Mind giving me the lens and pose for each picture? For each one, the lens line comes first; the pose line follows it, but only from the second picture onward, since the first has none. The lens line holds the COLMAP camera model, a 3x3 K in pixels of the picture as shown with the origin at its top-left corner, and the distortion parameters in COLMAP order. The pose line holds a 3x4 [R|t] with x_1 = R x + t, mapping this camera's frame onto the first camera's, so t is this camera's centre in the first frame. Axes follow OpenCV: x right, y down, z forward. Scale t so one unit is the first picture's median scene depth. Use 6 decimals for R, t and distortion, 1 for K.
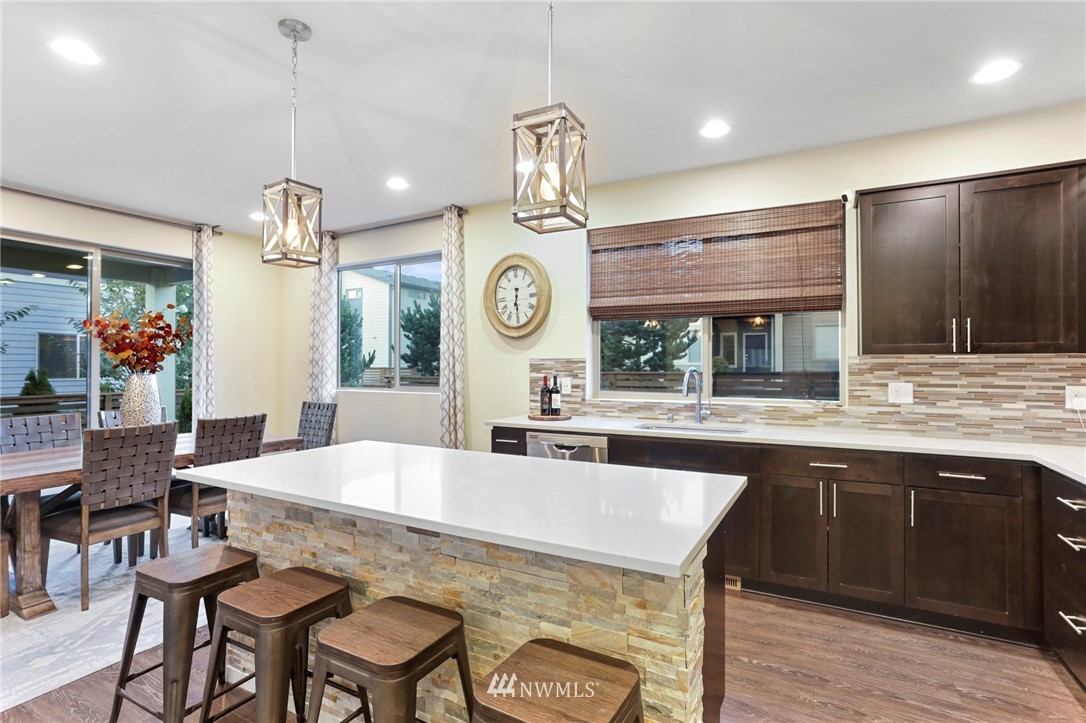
lens RADIAL K [[526.4, 0, 544.1], [0, 526.4, 361.7], [0, 0, 1]] dist [-0.025224, 0.002746]
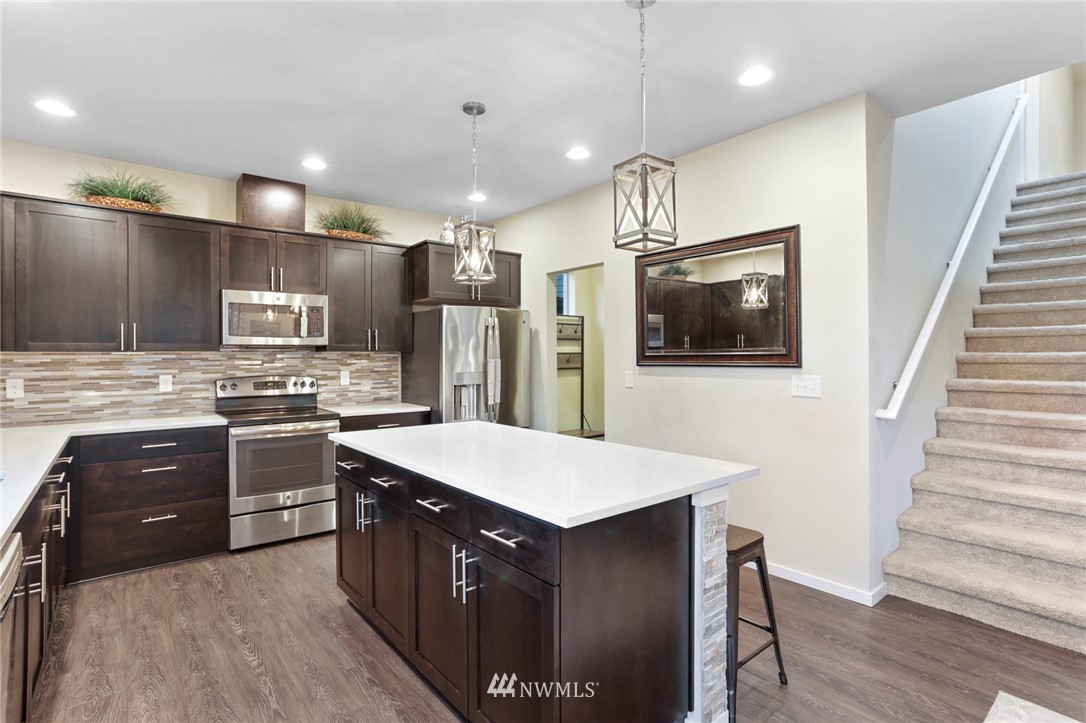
lens RADIAL K [[526.4, 0, 542.1], [0, 526.4, 357.5], [0, 0, 1]] dist [-0.025224, 0.002746]
pose [[-0.929274, 0.003875, 0.369372, -0.608312], [0.002227, 0.999986, -0.004887, 0.009007], [-0.369386, -0.003719, -0.929269, 1.799550]]
